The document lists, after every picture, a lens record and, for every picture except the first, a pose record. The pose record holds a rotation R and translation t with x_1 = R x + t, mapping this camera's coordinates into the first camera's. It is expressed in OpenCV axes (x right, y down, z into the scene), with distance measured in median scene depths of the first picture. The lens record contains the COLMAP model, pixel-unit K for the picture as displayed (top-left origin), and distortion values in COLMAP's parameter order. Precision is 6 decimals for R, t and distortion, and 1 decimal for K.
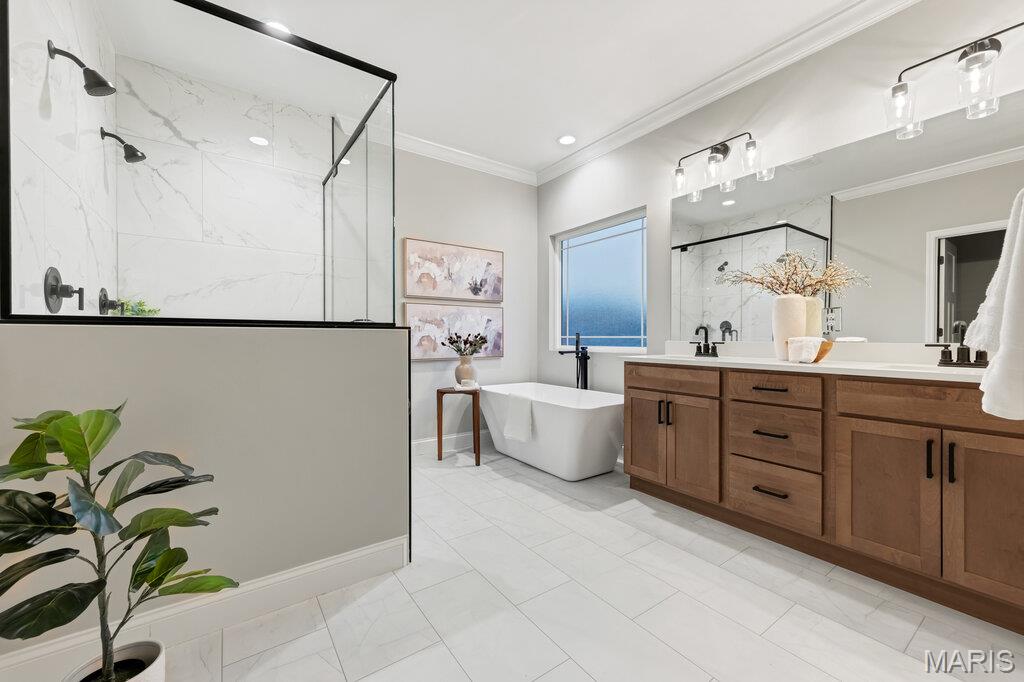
lens RADIAL K [[409.1, 0, 515.3], [0, 409.1, 335.4], [0, 0, 1]] dist [0.002857, 0.000095]
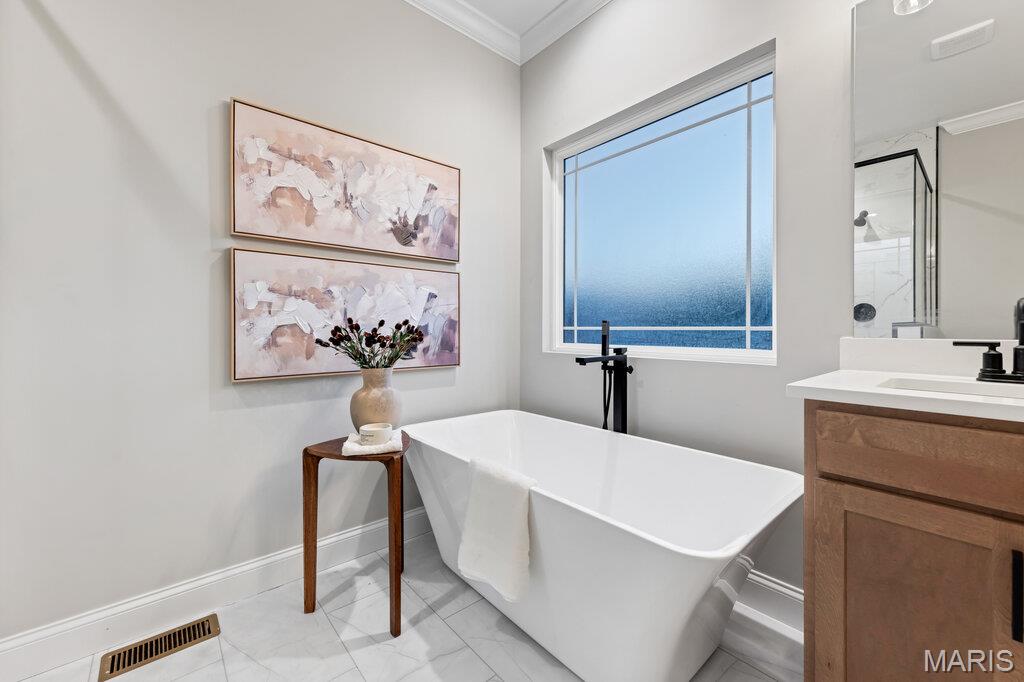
lens RADIAL K [[407.4, 0, 514.5], [0, 407.4, 330.8], [0, 0, 1]] dist [0.000807, 0.000023]
pose [[0.995546, 0.003083, 0.094232, -0.008967], [-0.003914, 0.999955, 0.008633, 0.003186], [-0.094201, -0.008963, 0.995513, 0.501892]]
